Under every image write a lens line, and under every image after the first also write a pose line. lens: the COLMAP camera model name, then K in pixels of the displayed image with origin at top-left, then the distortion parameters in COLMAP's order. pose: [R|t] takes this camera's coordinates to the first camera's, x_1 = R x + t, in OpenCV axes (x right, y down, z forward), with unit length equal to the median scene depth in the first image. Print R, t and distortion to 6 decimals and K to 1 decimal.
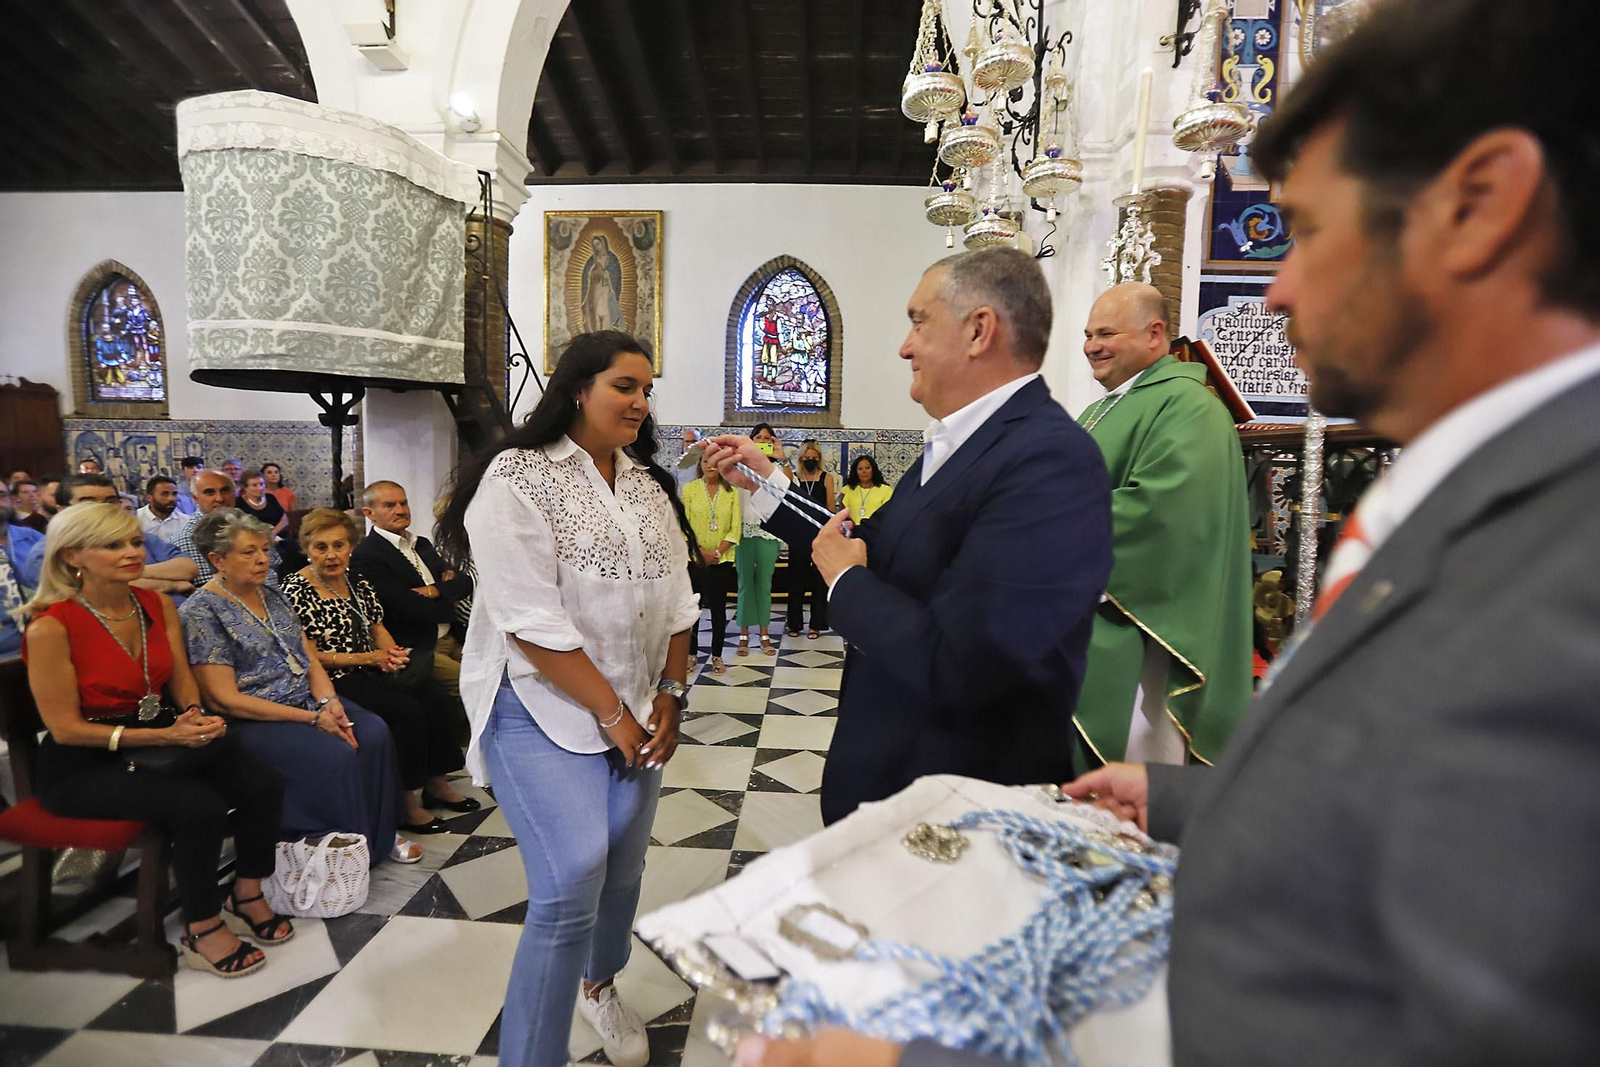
lens RADIAL K [[717.7, 0, 801.9], [0, 717.7, 539.4], [0, 0, 1]] dist [-0.060945, 0.019135]
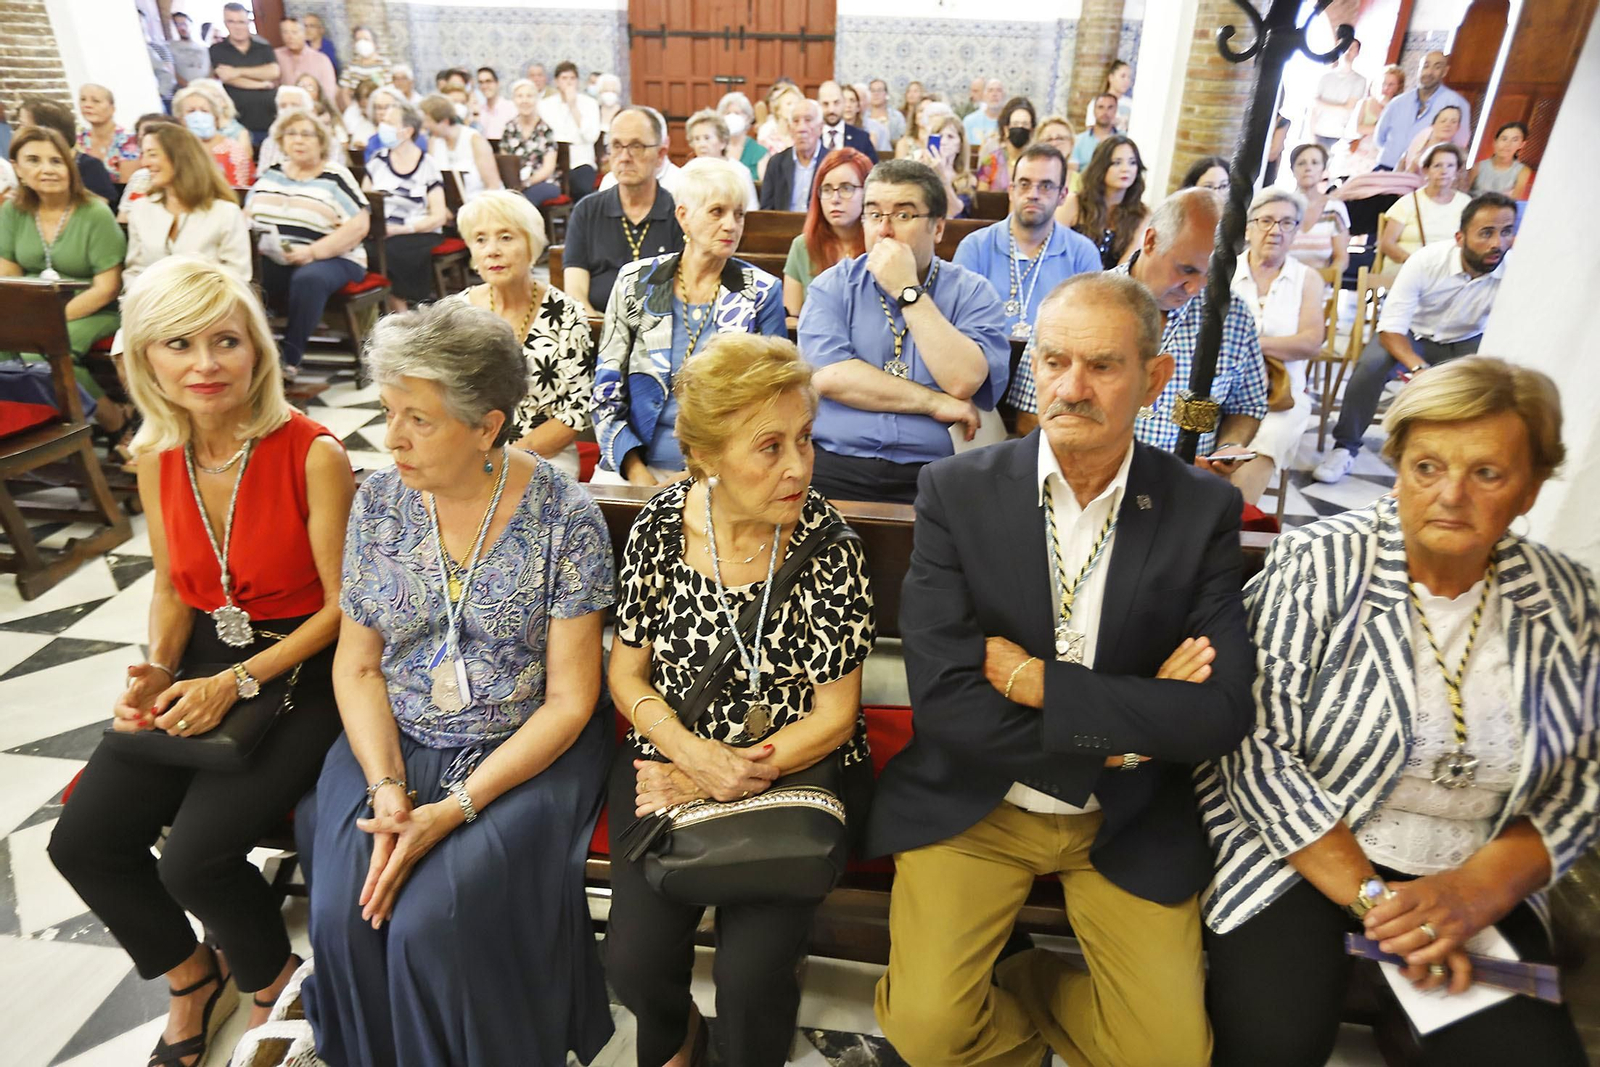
lens RADIAL K [[1015.8, 0, 800.7], [0, 1015.8, 530.0], [0, 0, 1]] dist [-0.028108, 0.026972]
pose [[-0.072557, 0.413044, -0.907816, -0.142918], [-0.127821, 0.898858, 0.419185, -0.144954], [0.989140, 0.146452, -0.012422, 0.858815]]
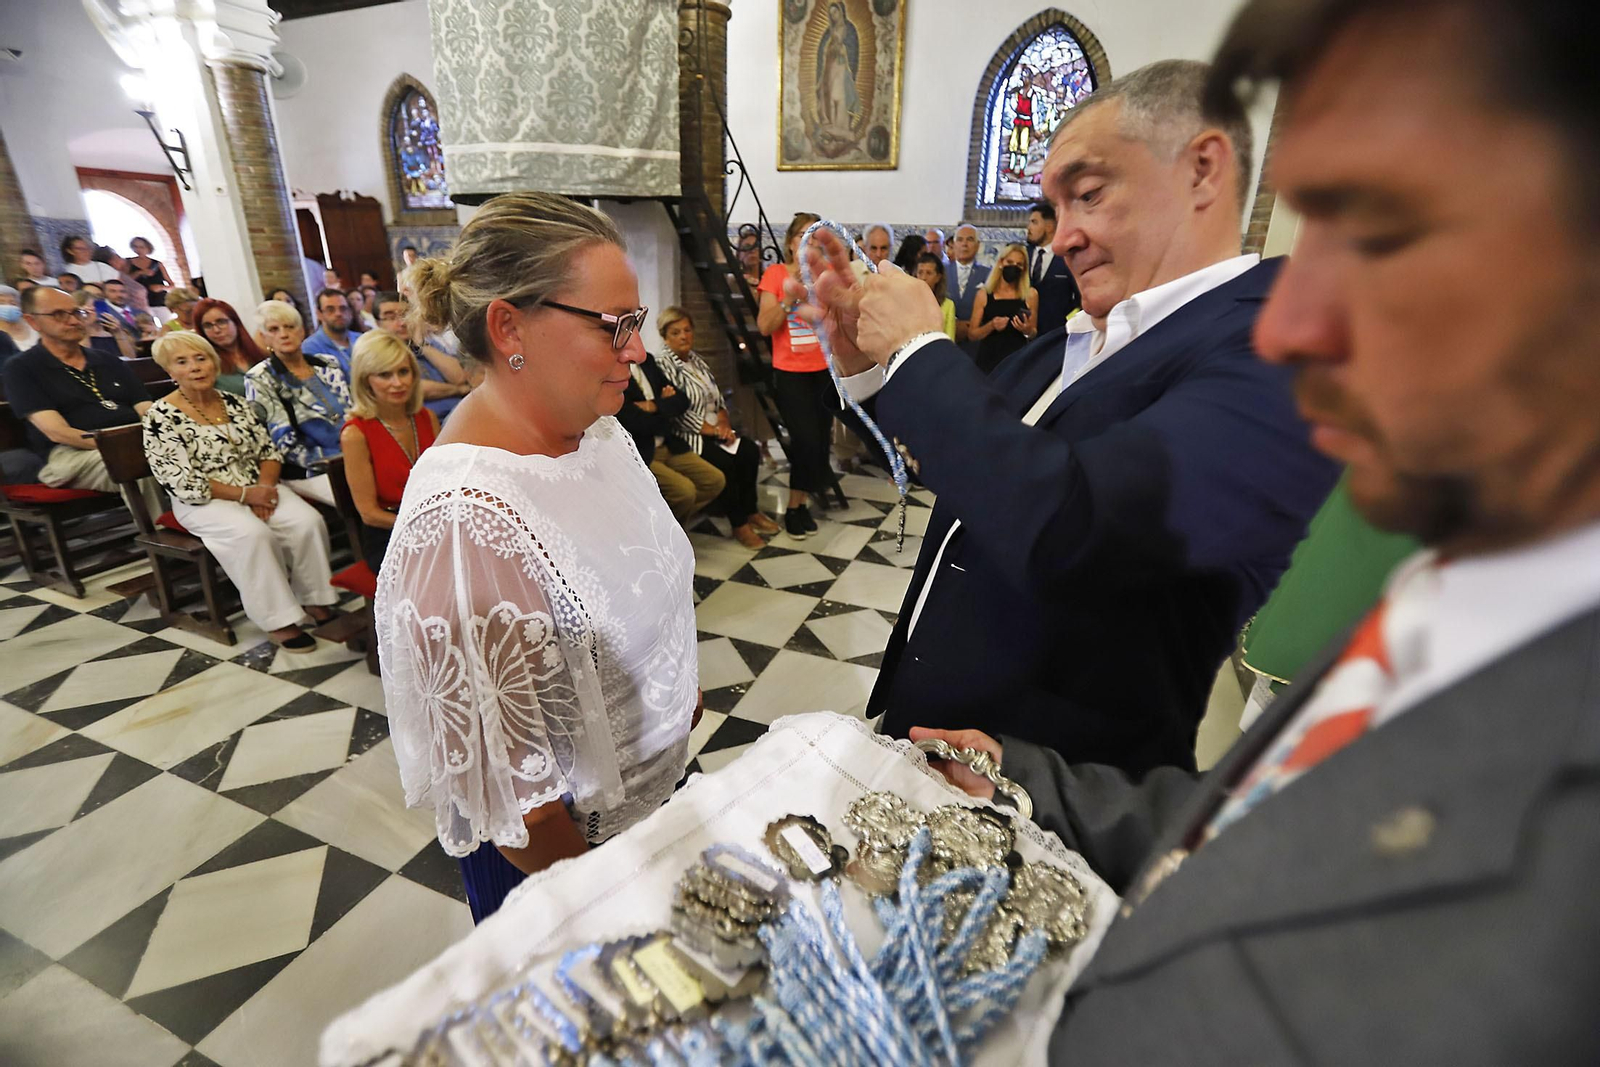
lens RADIAL K [[717.7, 0, 798.6], [0, 717.7, 536.9], [0, 0, 1]] dist [-0.060945, 0.019135]
pose [[0.944101, 0.120478, -0.306852, 0.052140], [-0.034343, 0.961705, 0.271928, -0.037789], [0.327862, -0.246189, 0.912084, 0.023057]]
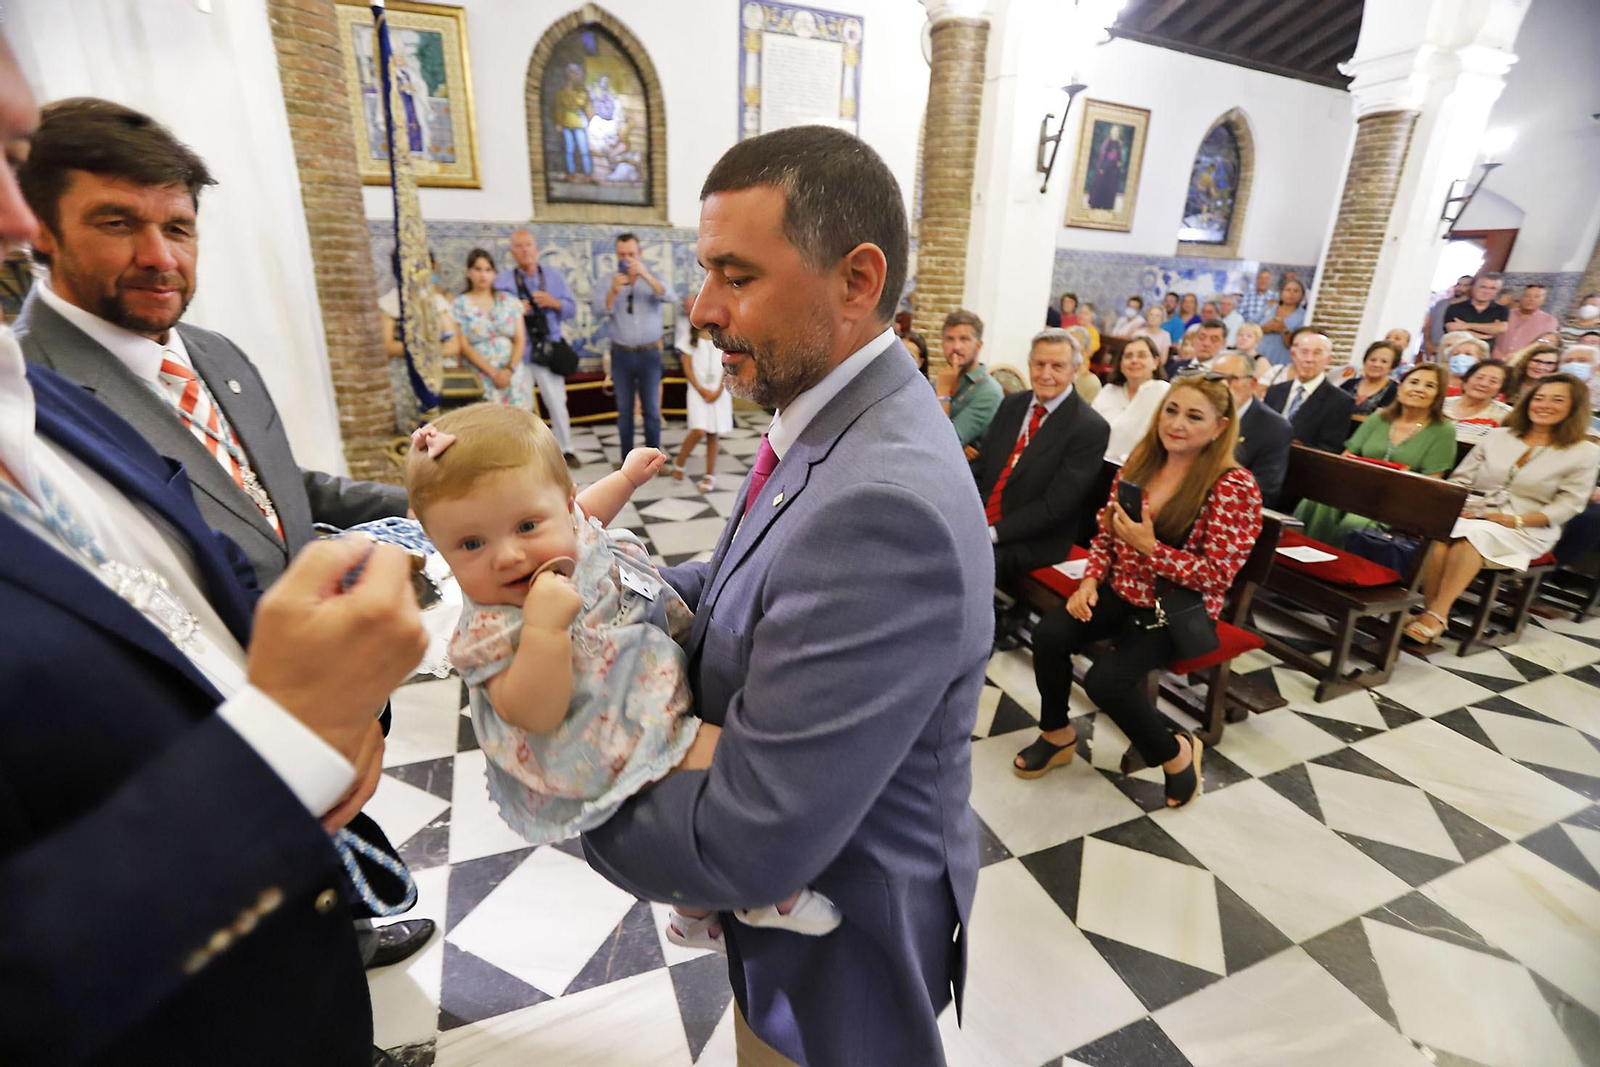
lens RADIAL K [[717.7, 0, 793.8], [0, 717.7, 536.8], [0, 0, 1]] dist [-0.060945, 0.019135]
pose [[-0.922312, 0.091061, -0.375564, -0.025793], [-0.089230, 0.895397, 0.436235, -0.100624], [0.376003, 0.435857, -0.817711, 0.533151]]
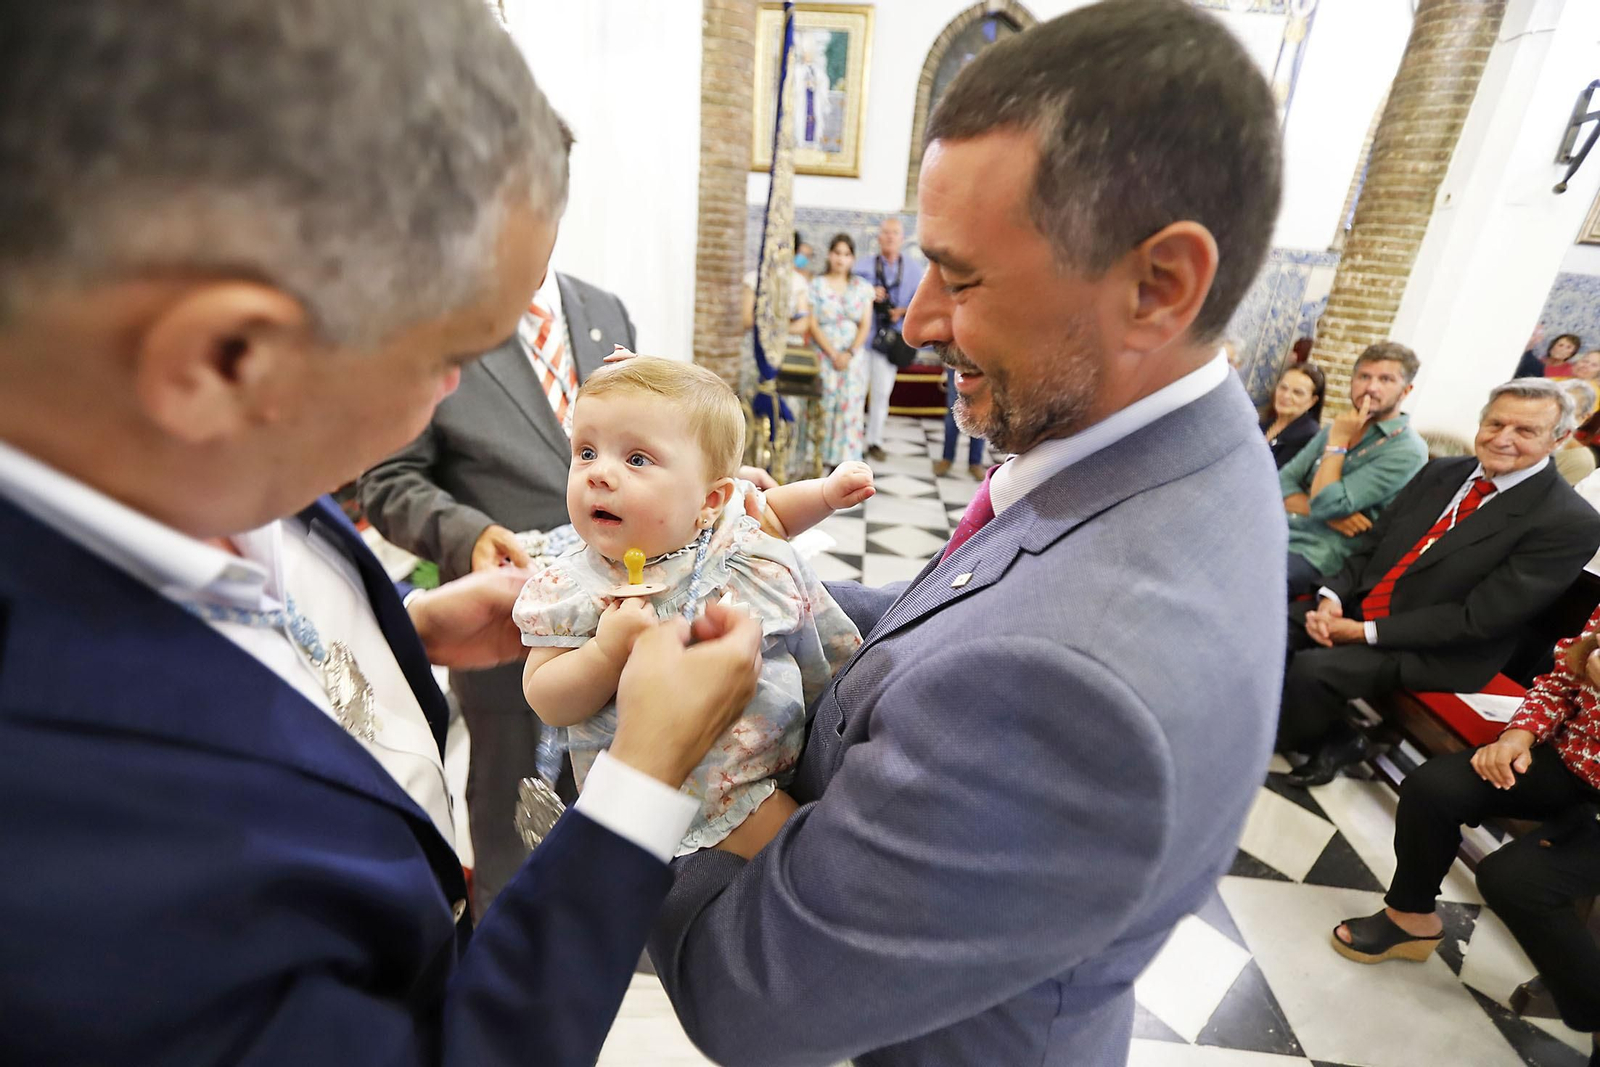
lens RADIAL K [[717.7, 0, 798.4], [0, 717.7, 534.0], [0, 0, 1]] dist [-0.060945, 0.019135]
pose [[-0.993073, -0.113015, 0.032162, -0.049083], [-0.084515, 0.877161, 0.472700, -0.090232], [-0.081634, 0.466707, -0.880636, 0.490454]]
